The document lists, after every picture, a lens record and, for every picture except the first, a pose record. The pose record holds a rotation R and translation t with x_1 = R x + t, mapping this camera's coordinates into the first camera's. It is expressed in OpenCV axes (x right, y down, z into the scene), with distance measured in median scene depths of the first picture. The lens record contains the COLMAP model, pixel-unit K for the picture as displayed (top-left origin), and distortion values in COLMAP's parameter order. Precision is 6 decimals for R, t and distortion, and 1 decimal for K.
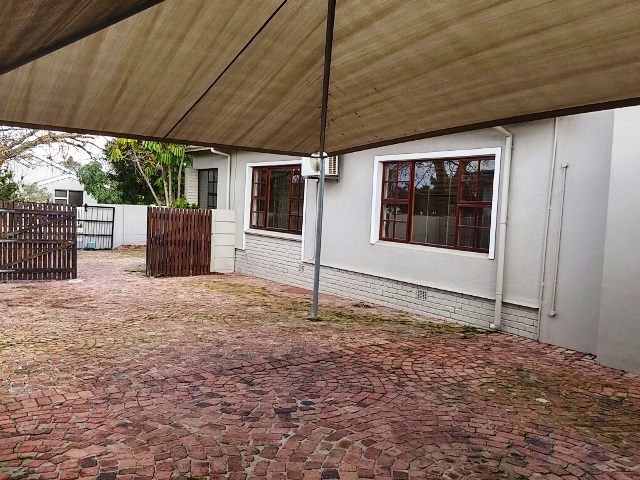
lens RADIAL K [[551.7, 0, 320.0], [0, 551.7, 240.0], [0, 0, 1]] dist [0.061107, -0.017040]
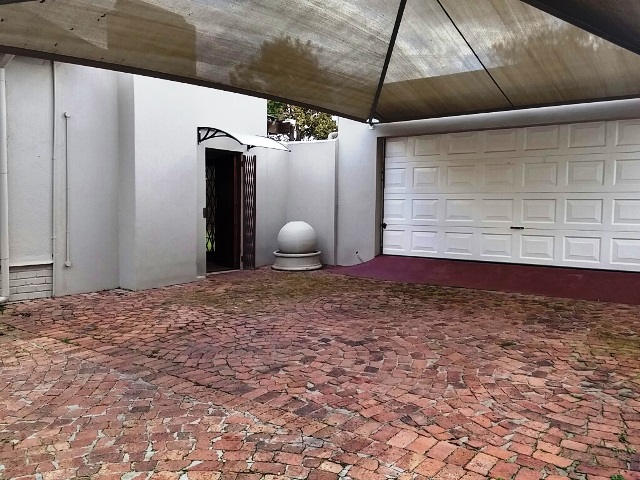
lens RADIAL K [[551.7, 0, 320.0], [0, 551.7, 240.0], [0, 0, 1]] dist [0.061107, -0.017040]
pose [[-0.308824, -0.104740, 0.945335, -0.821751], [0.039859, 0.991620, 0.122890, -0.019332], [-0.950284, 0.075631, -0.302061, 1.087956]]
